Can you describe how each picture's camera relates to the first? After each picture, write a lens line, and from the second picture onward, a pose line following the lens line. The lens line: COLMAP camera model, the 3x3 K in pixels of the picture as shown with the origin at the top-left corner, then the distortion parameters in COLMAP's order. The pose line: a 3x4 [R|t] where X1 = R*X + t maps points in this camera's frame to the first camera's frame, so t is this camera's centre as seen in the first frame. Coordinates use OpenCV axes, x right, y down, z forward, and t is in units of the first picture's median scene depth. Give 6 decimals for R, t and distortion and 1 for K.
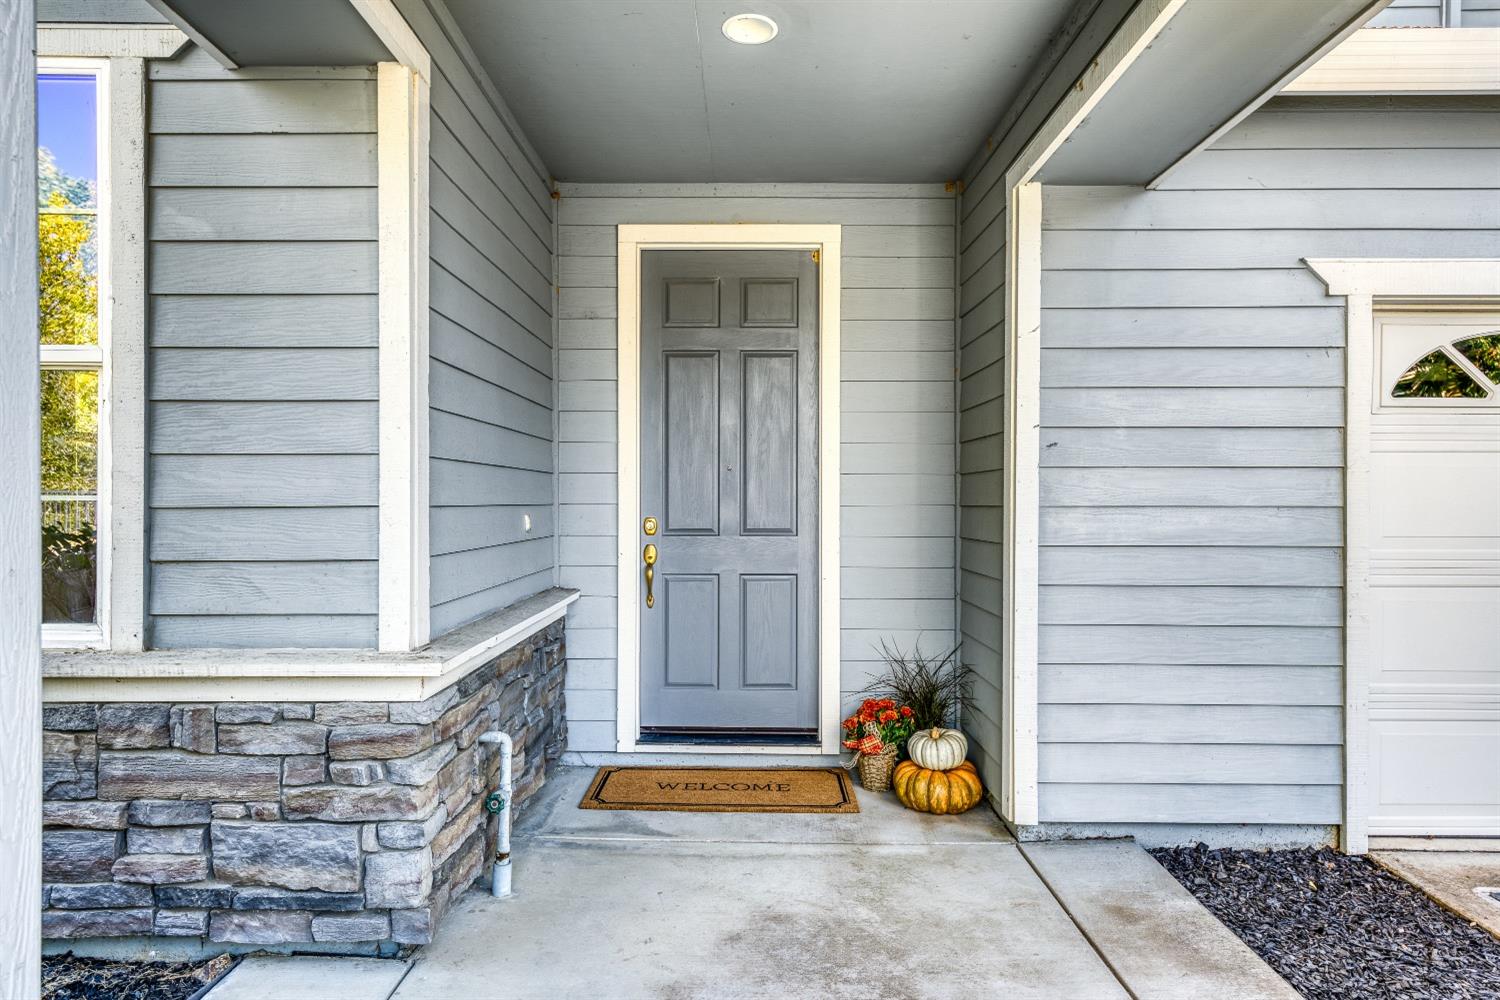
lens RADIAL K [[925.9, 0, 750.0], [0, 925.9, 500.0], [0, 0, 1]] dist [-0.000247, -0.000030]
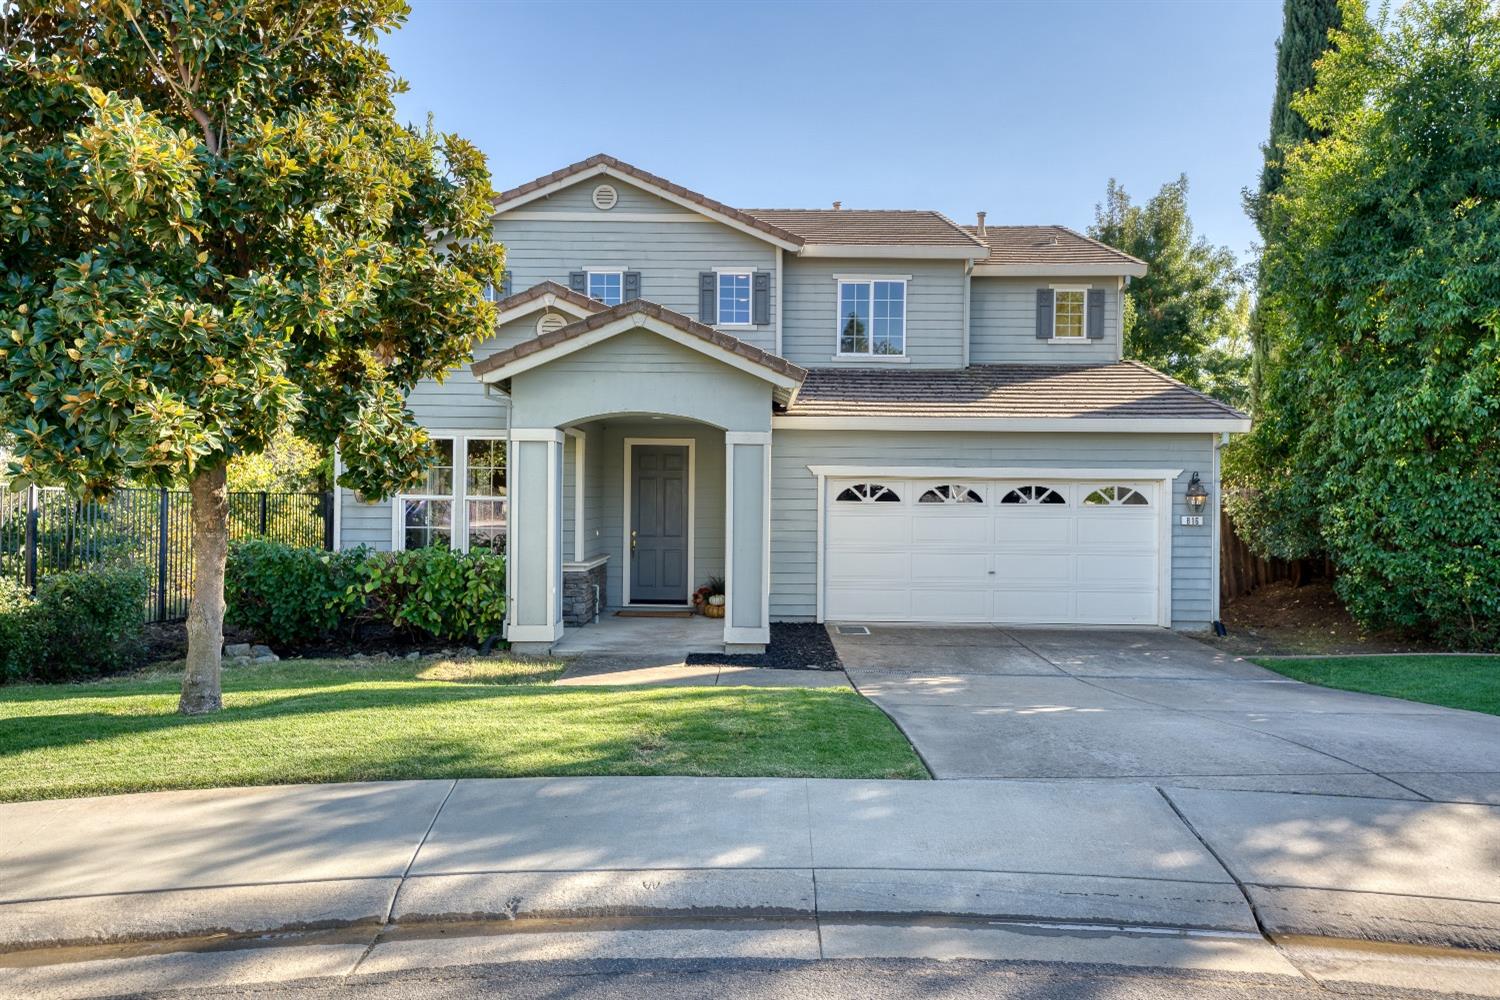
lens RADIAL K [[1023.1, 0, 750.0], [0, 1023.1, 500.0], [0, 0, 1]] dist [0.000377, -0.000007]
pose [[0.999922, 0.006043, -0.010941, 0.343128], [-0.005966, 0.999958, 0.007000, -0.120900], [0.010982, -0.006935, 0.999916, -2.614706]]
